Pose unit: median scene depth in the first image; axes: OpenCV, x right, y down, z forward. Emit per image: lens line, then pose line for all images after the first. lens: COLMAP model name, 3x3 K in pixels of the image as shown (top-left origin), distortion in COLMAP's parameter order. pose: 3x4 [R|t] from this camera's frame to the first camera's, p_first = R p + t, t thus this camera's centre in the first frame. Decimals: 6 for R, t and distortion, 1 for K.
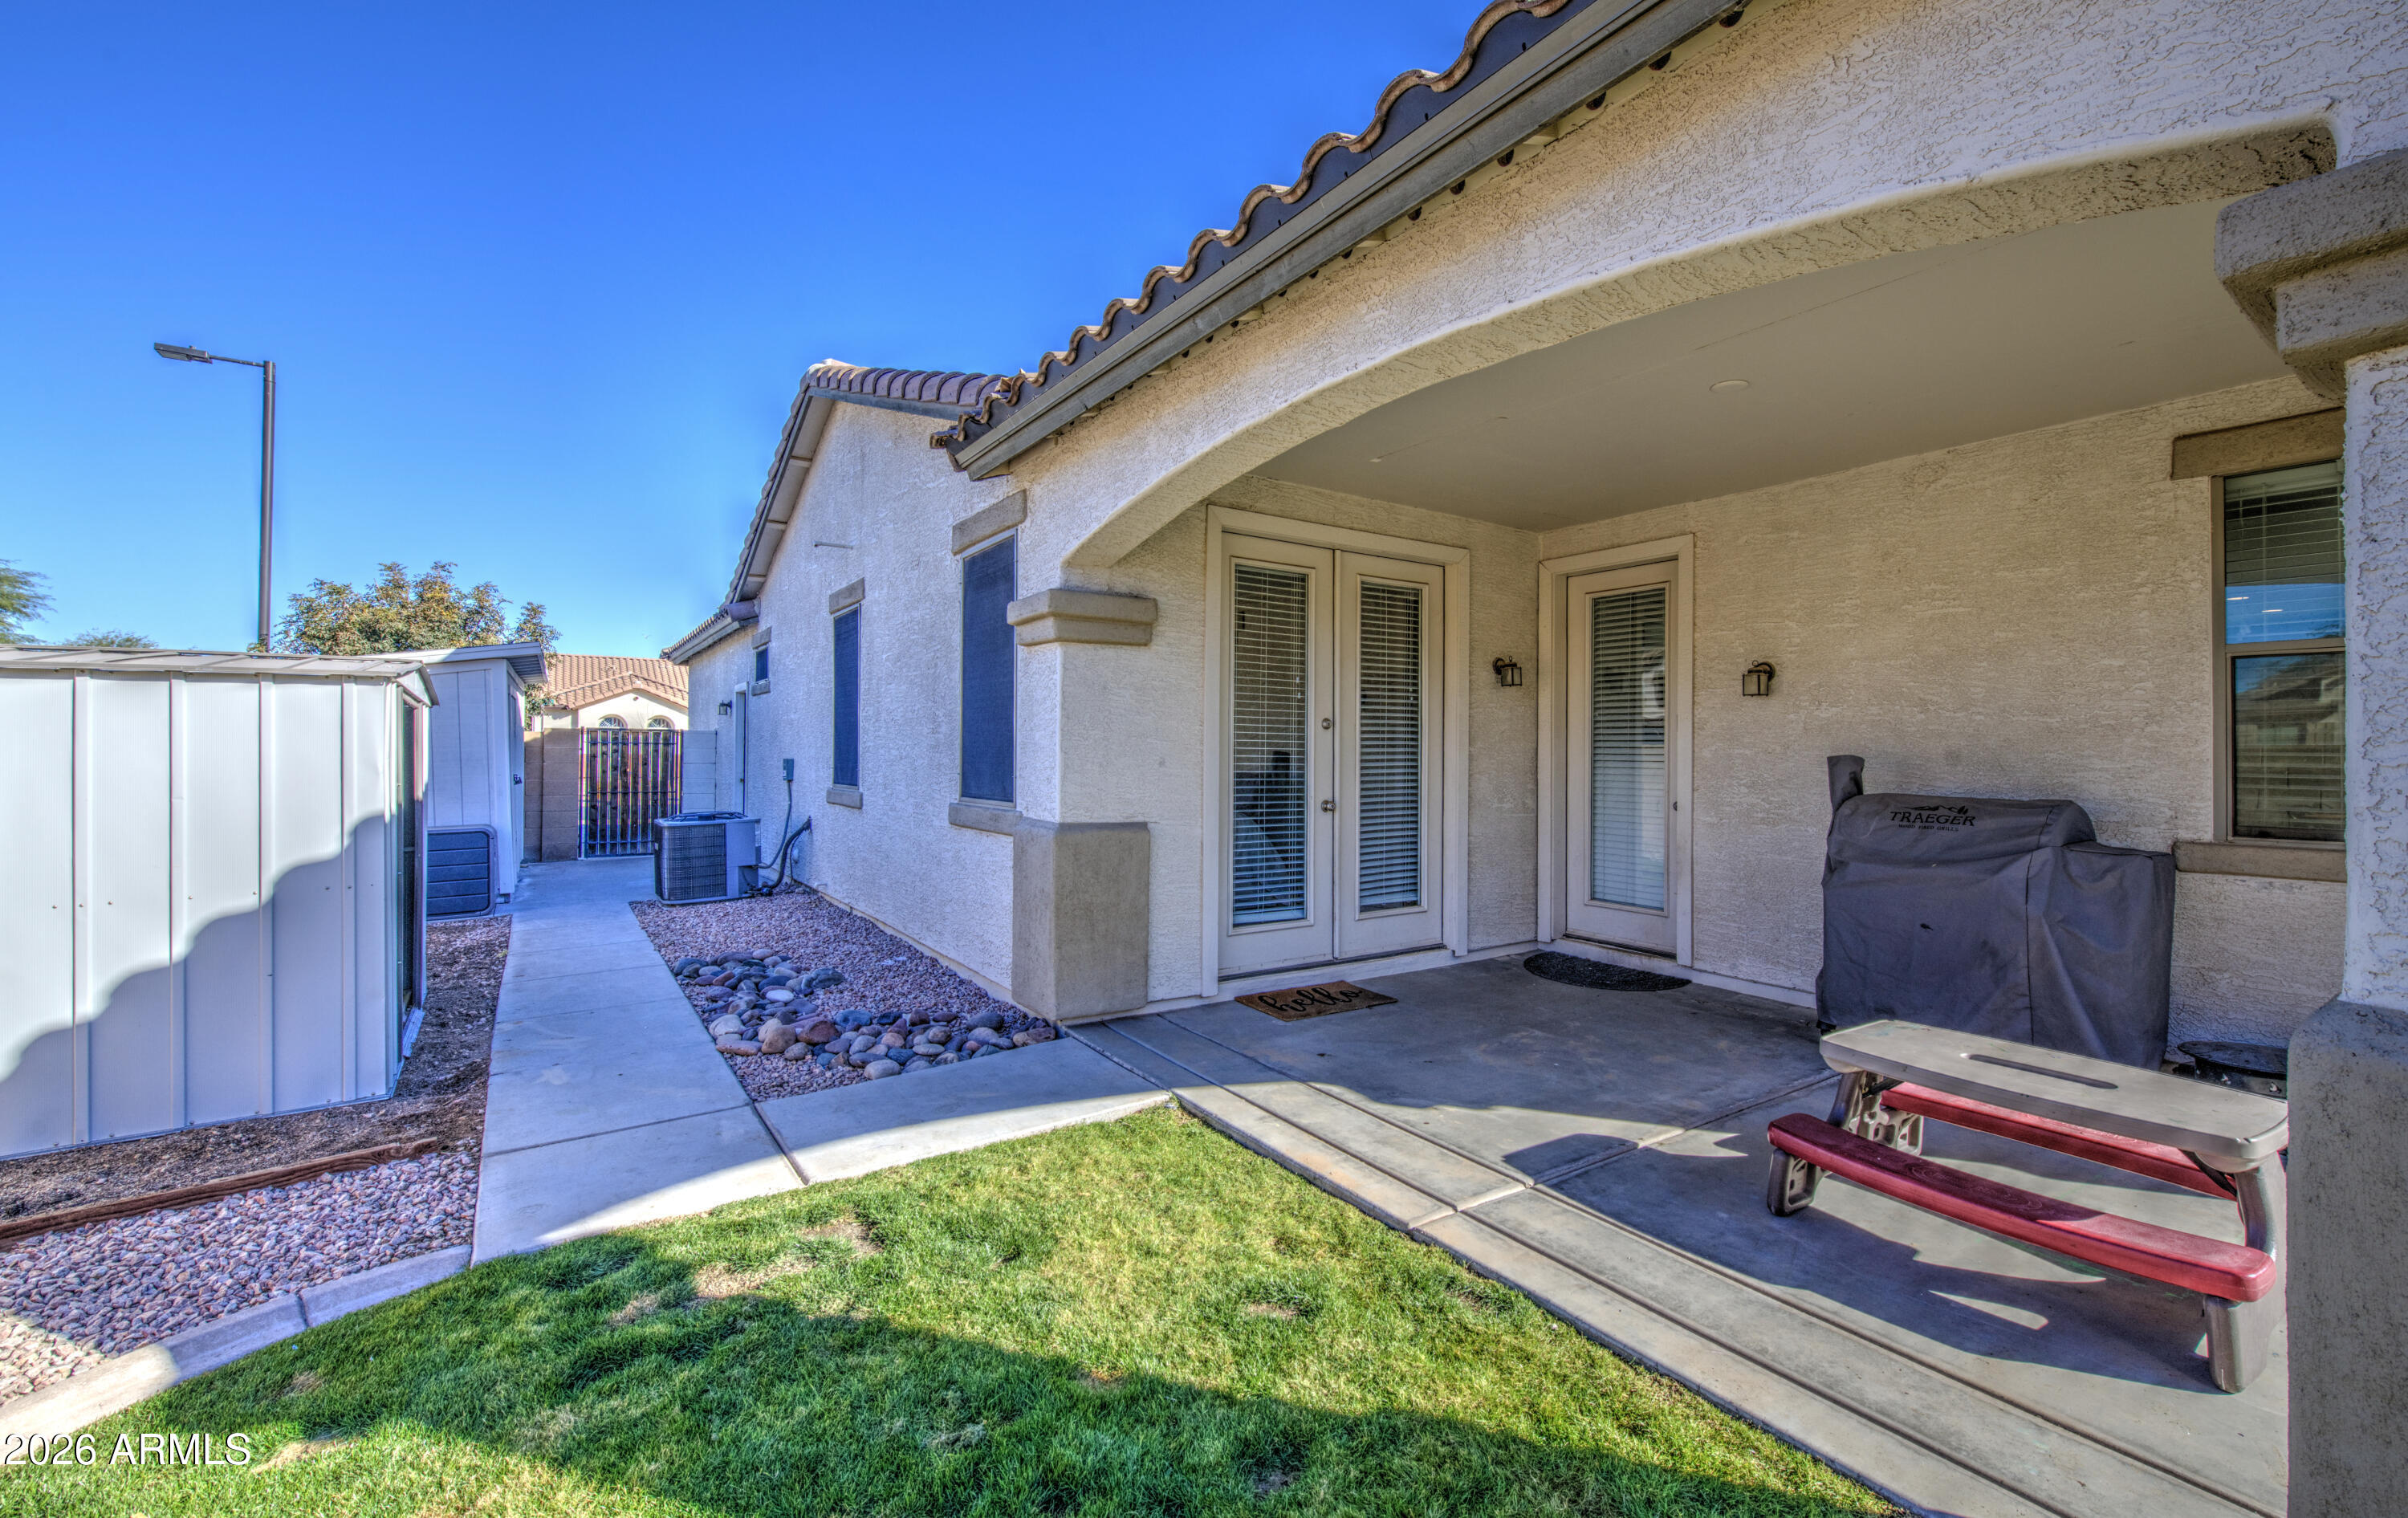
lens RADIAL K [[1001.5, 0, 1204.0], [0, 1001.5, 759.0], [0, 0, 1]] dist [-0.000189, -0.000033]
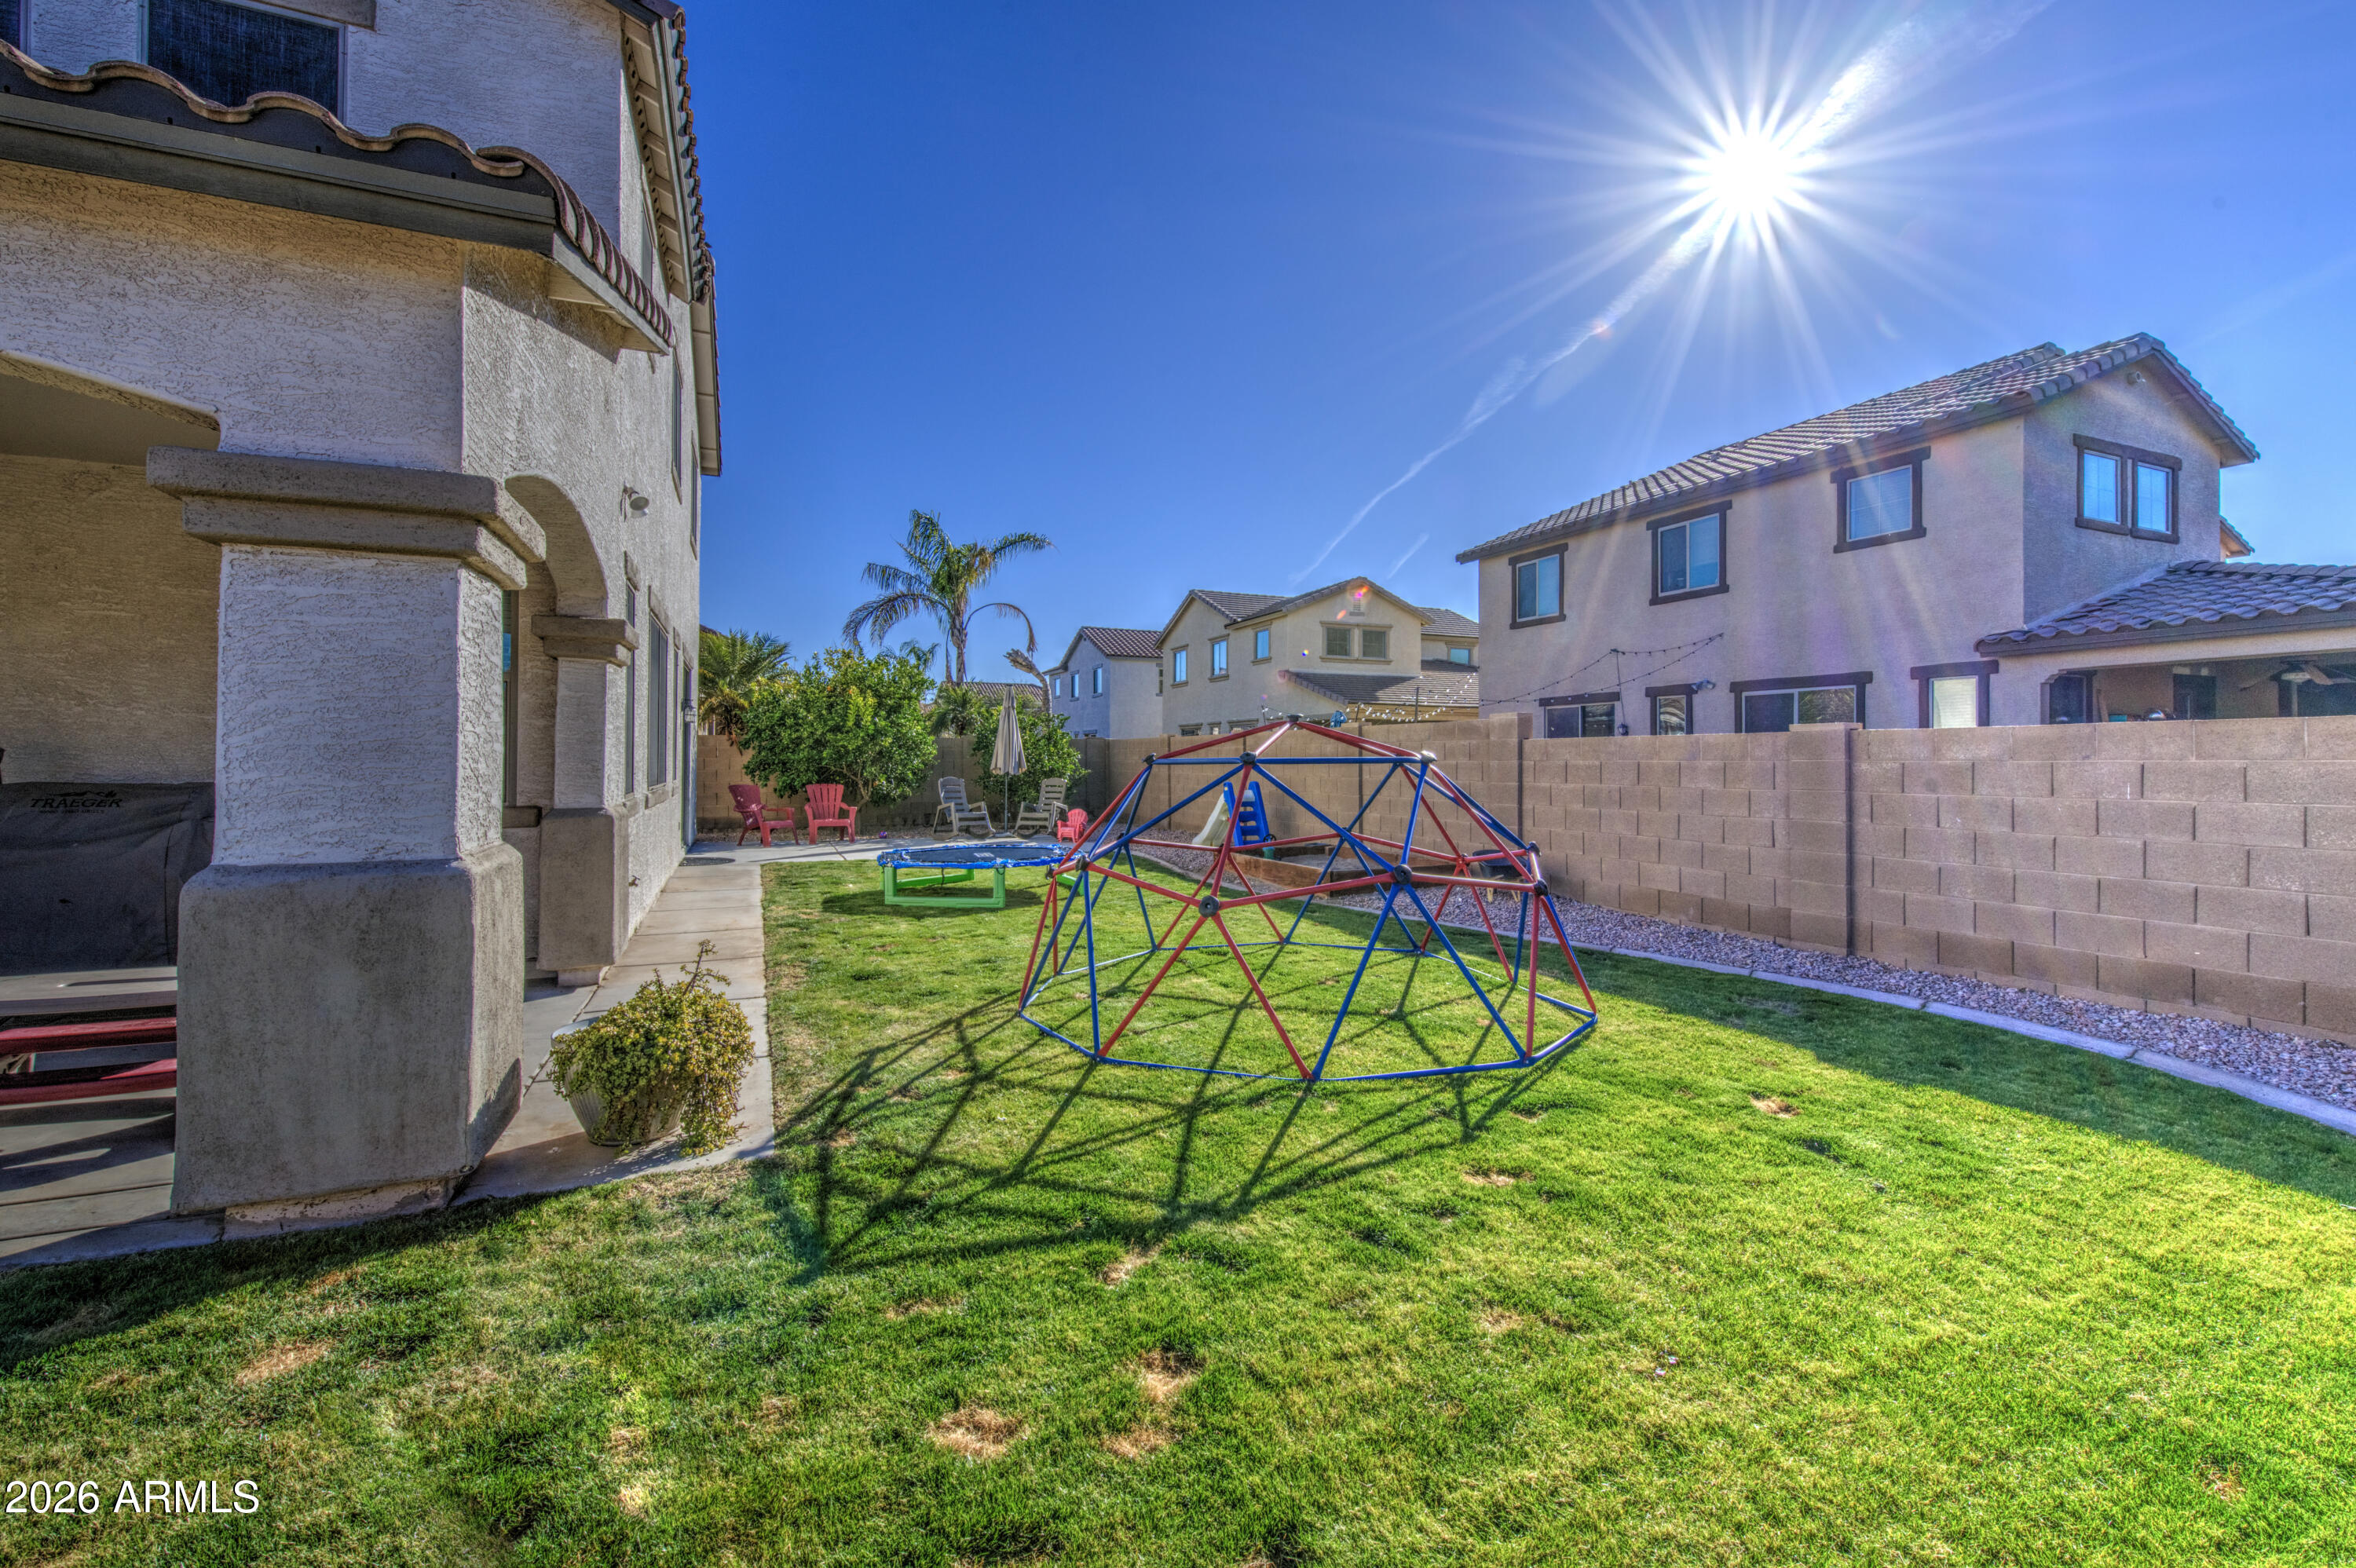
lens RADIAL K [[996.4, 0, 1179.4], [0, 996.4, 744.3], [0, 0, 1]] dist [0.000624, 0.000088]
pose [[0.163331, 0.011572, 0.986504, -0.139969], [-0.000689, 0.999932, -0.011615, 0.006462], [-0.986571, 0.001218, 0.163328, -0.335868]]
